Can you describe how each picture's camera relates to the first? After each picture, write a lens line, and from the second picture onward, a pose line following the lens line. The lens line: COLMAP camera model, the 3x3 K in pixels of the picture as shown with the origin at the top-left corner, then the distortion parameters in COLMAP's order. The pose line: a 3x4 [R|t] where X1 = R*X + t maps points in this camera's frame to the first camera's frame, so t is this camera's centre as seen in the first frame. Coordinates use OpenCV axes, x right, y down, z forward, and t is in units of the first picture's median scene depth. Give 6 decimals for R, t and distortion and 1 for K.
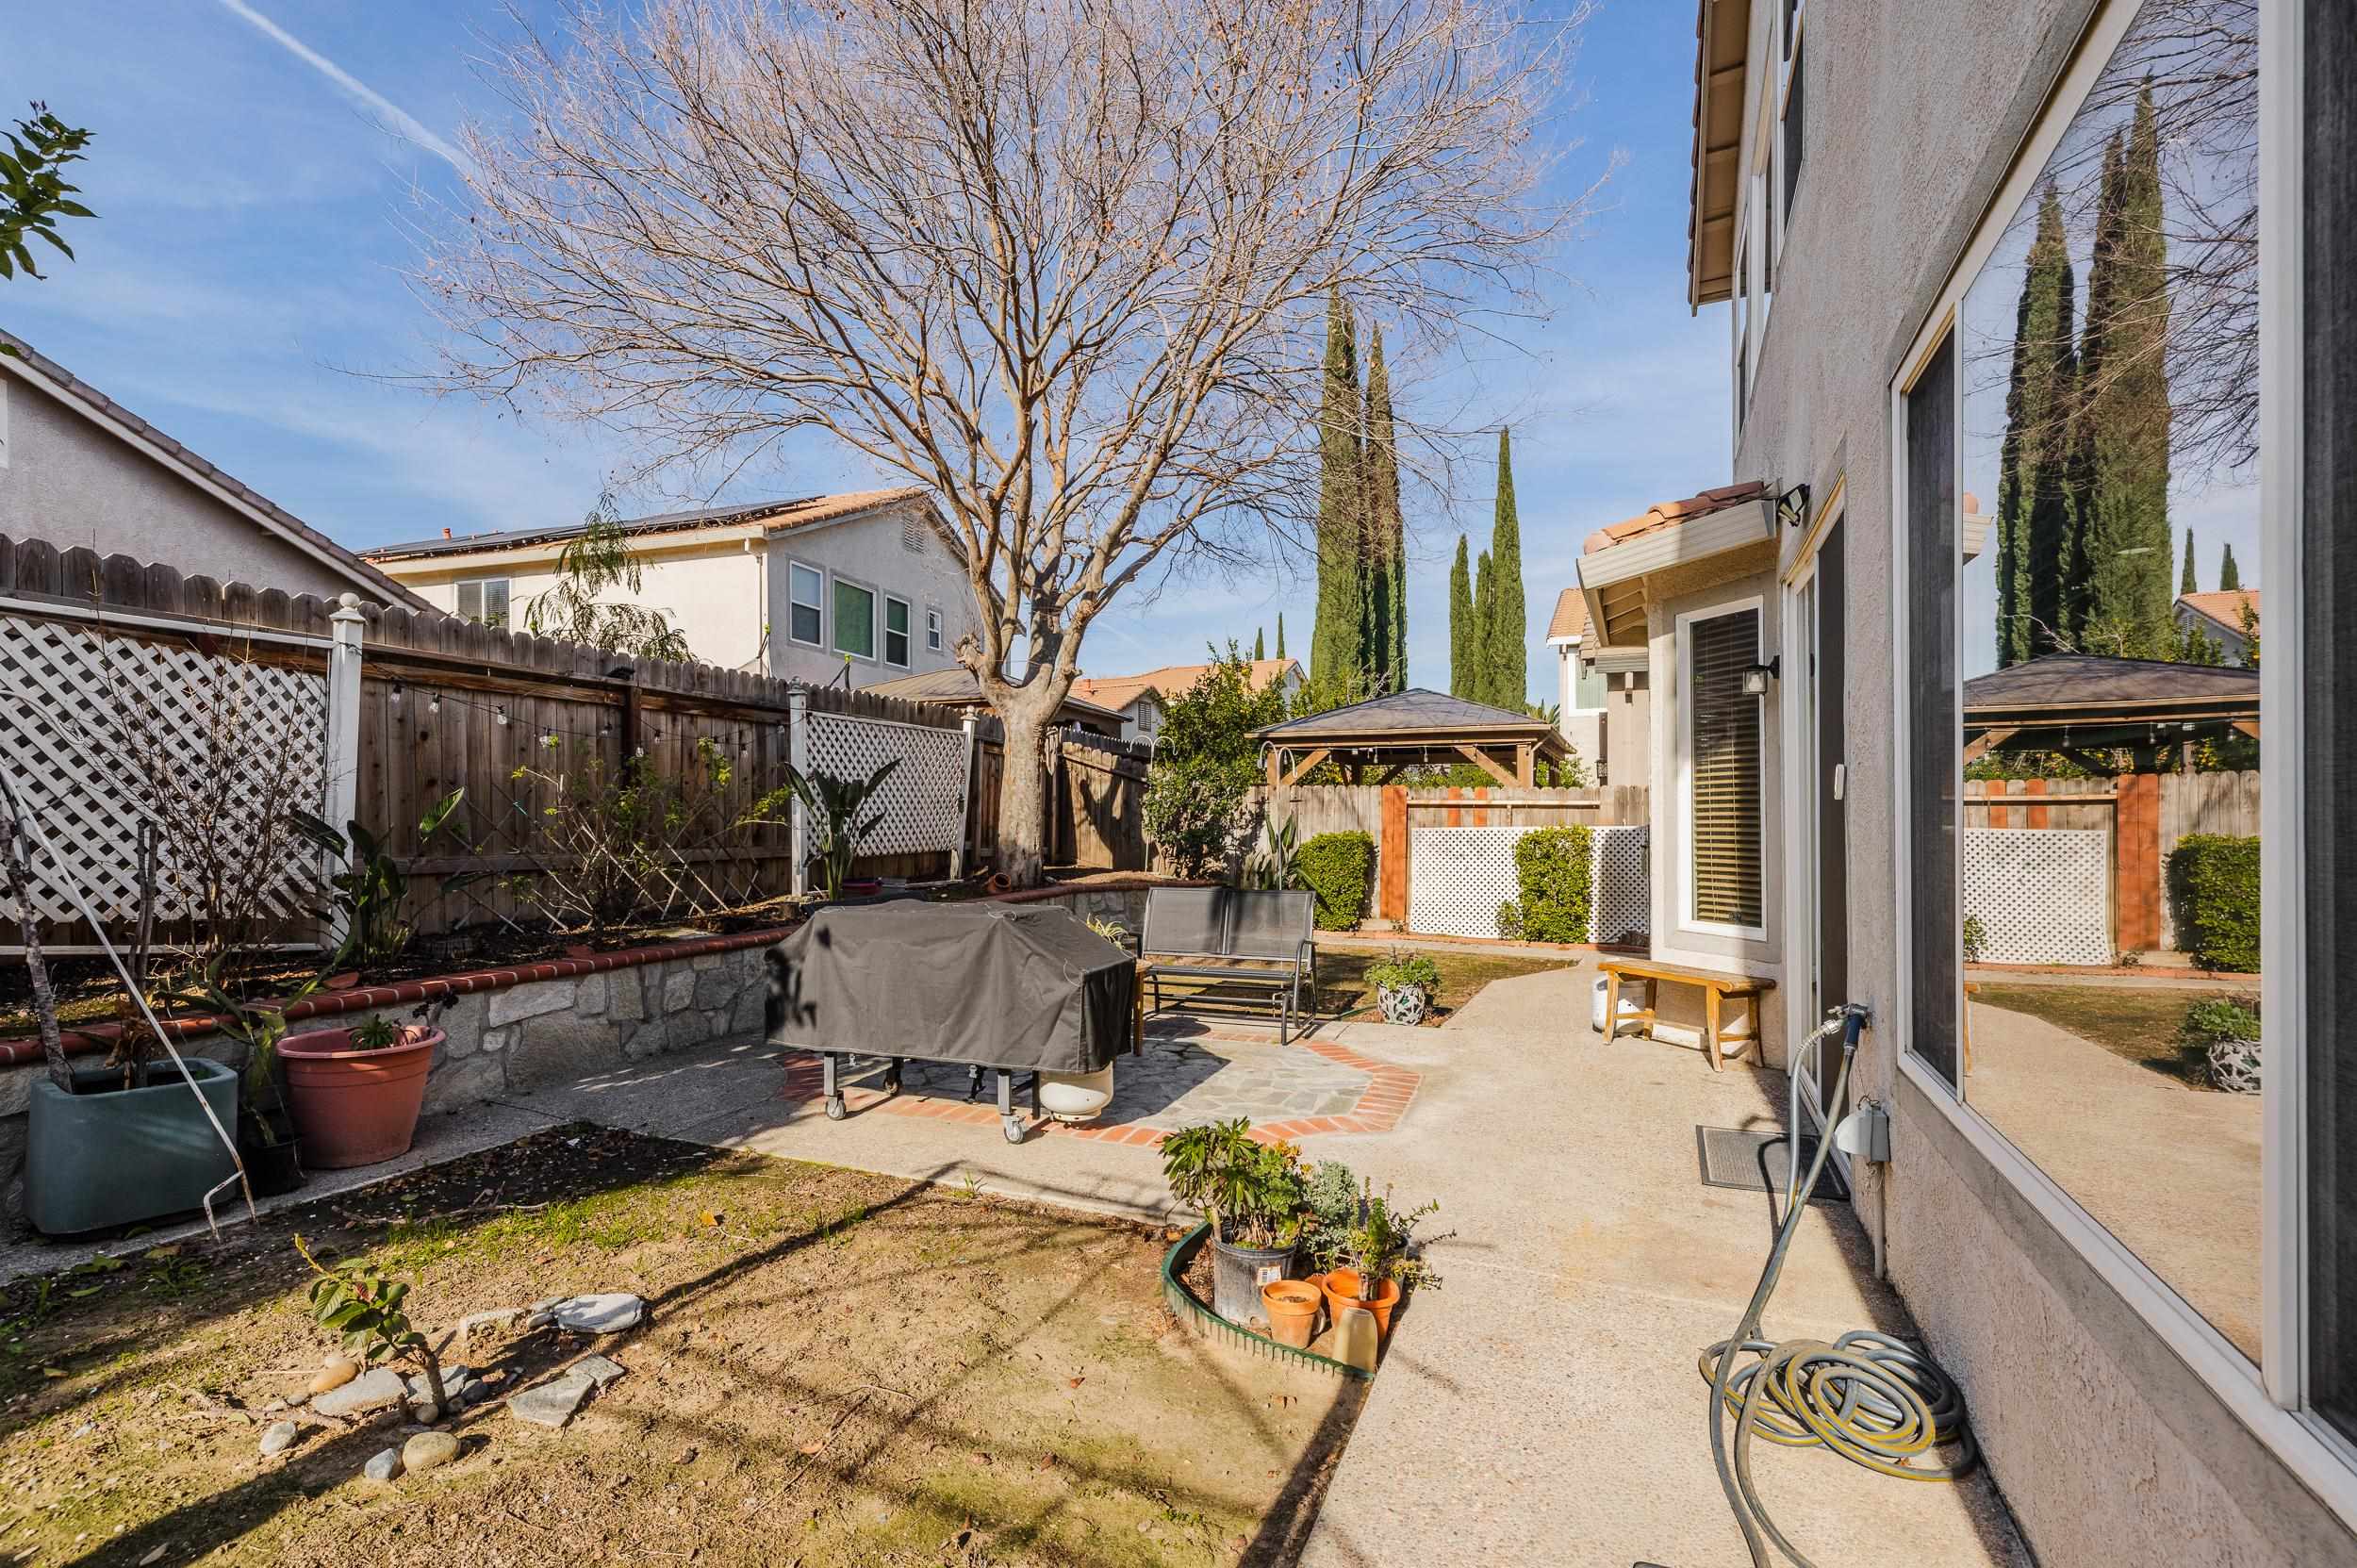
lens RADIAL K [[968.8, 0, 1178.5], [0, 968.8, 784.0], [0, 0, 1]] dist [-0.001819, -0.000307]
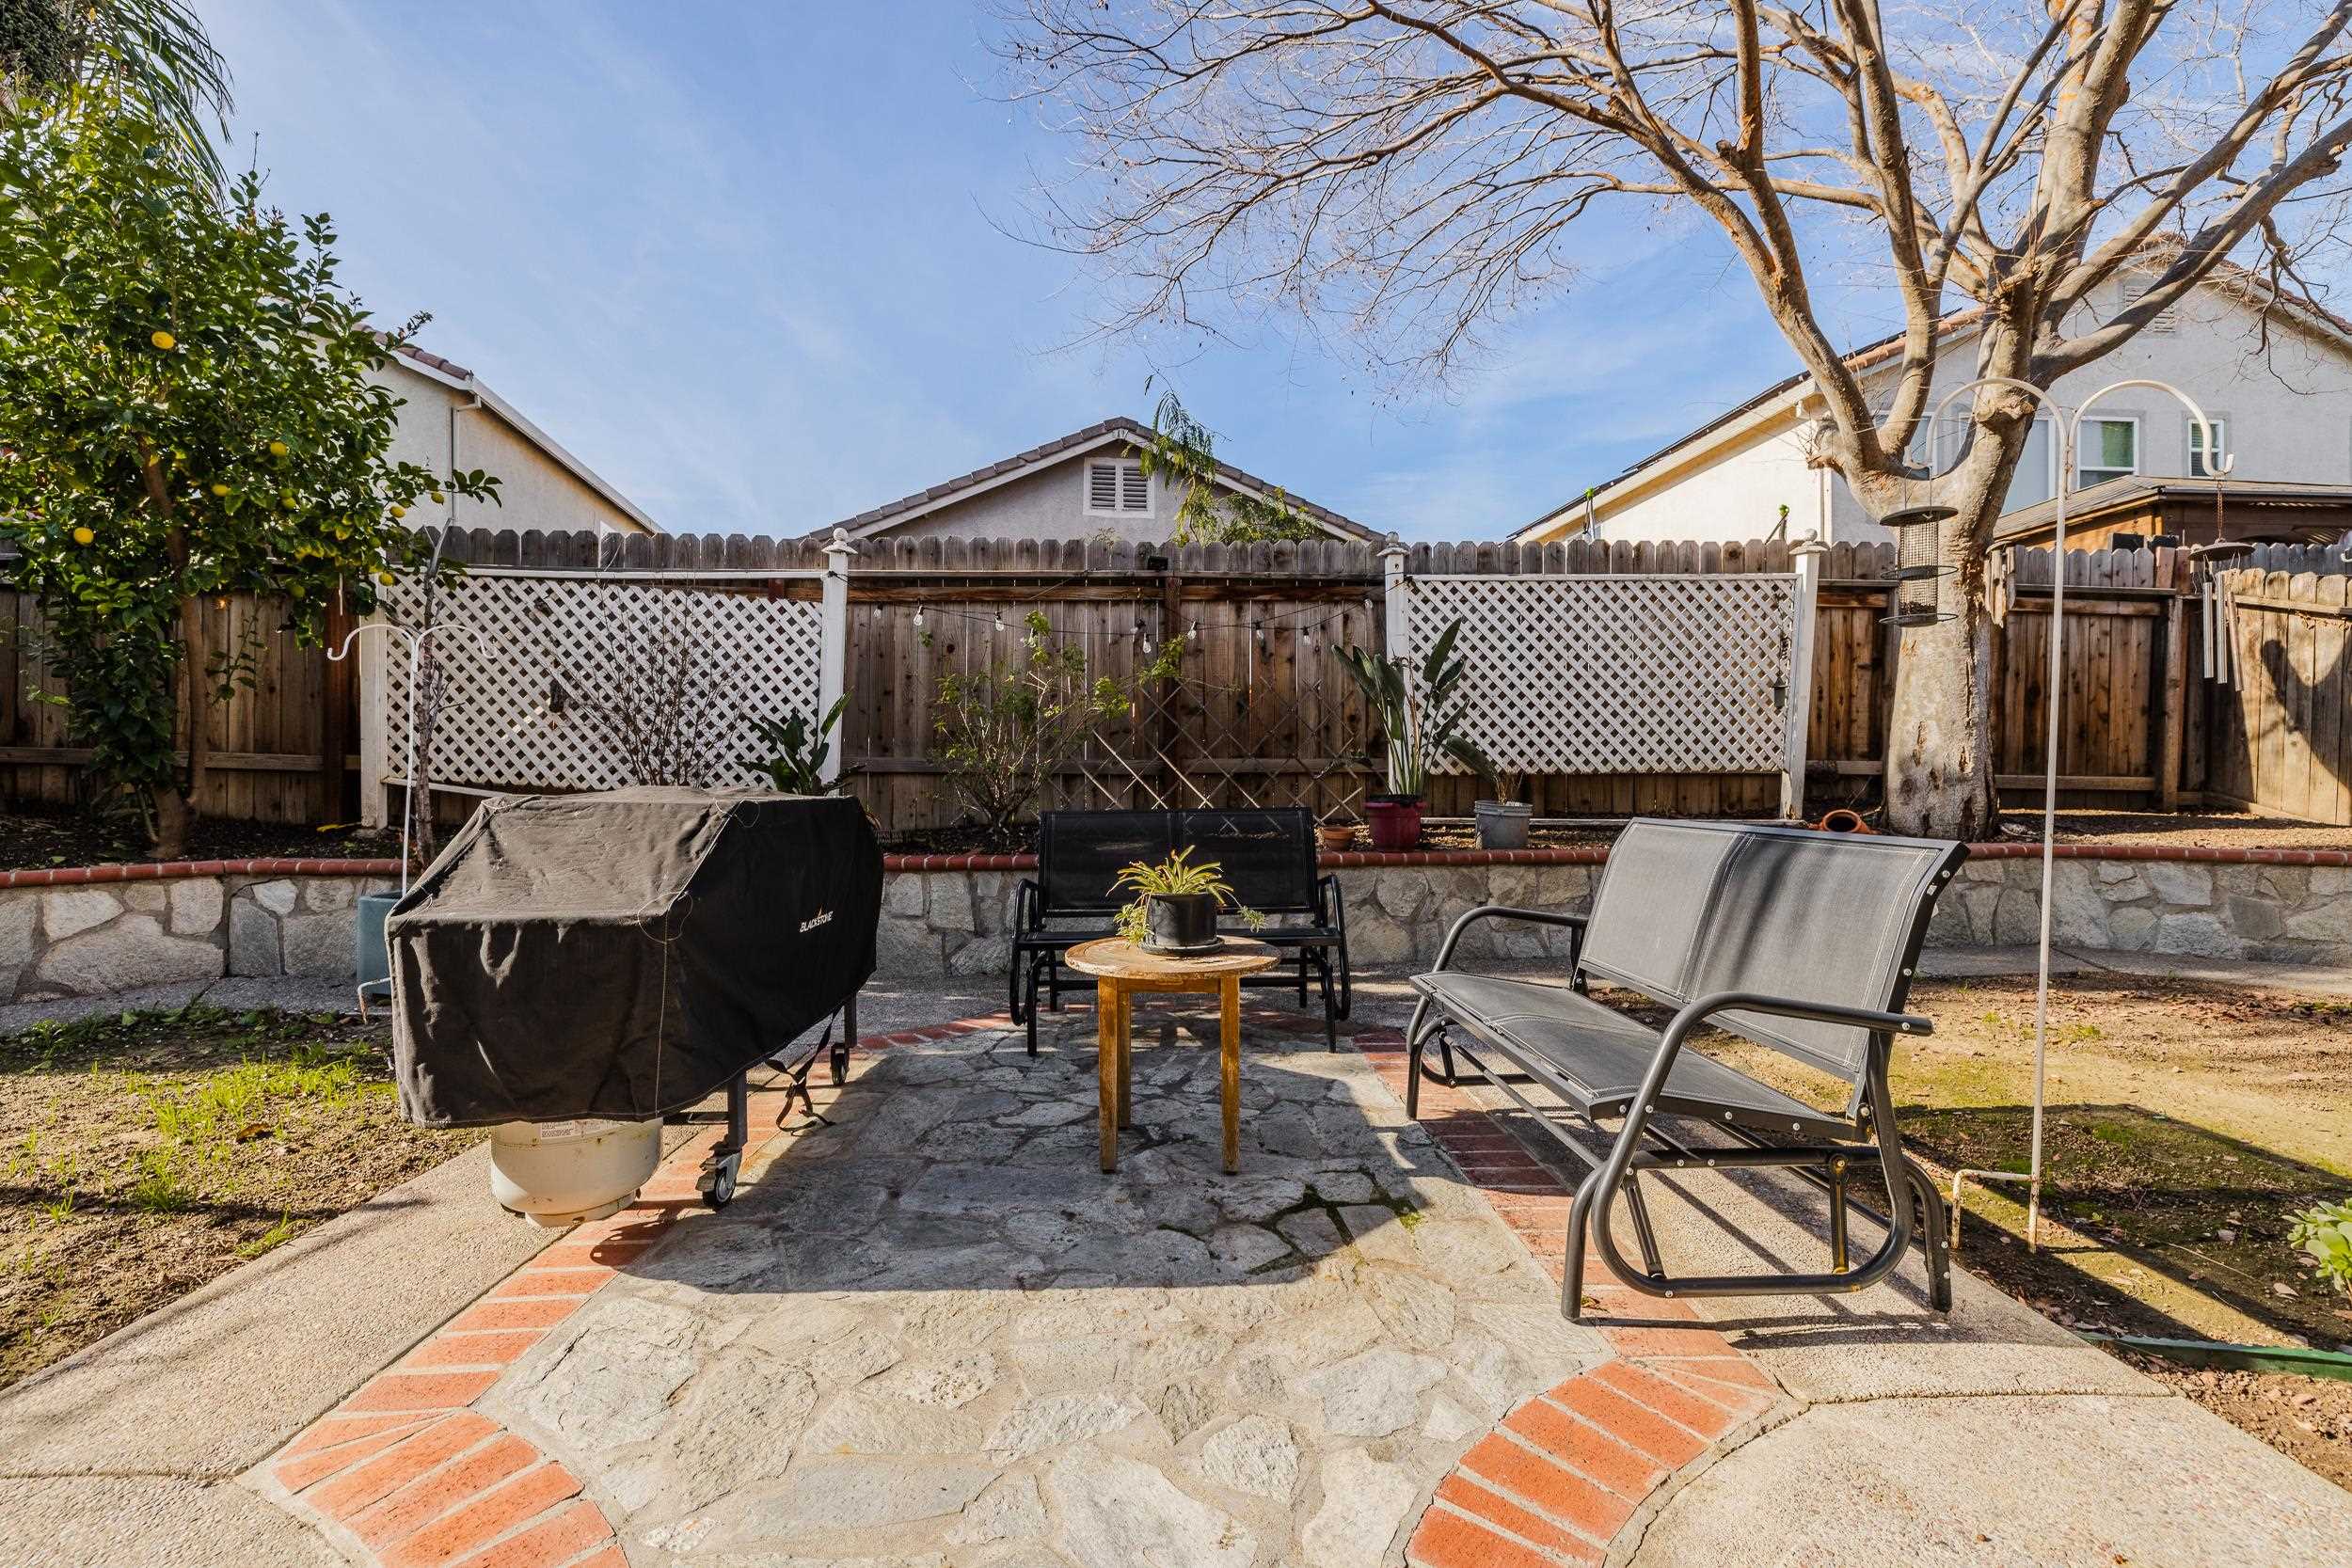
lens RADIAL K [[966.6, 0, 1176.0], [0, 966.6, 784.0], [0, 0, 1]] dist [-0.001819, -0.000307]
pose [[0.411546, -0.005663, -0.911372, 0.338854], [0.044999, 0.998887, 0.014114, 0.103537], [0.910278, -0.046820, 0.411343, 0.817161]]
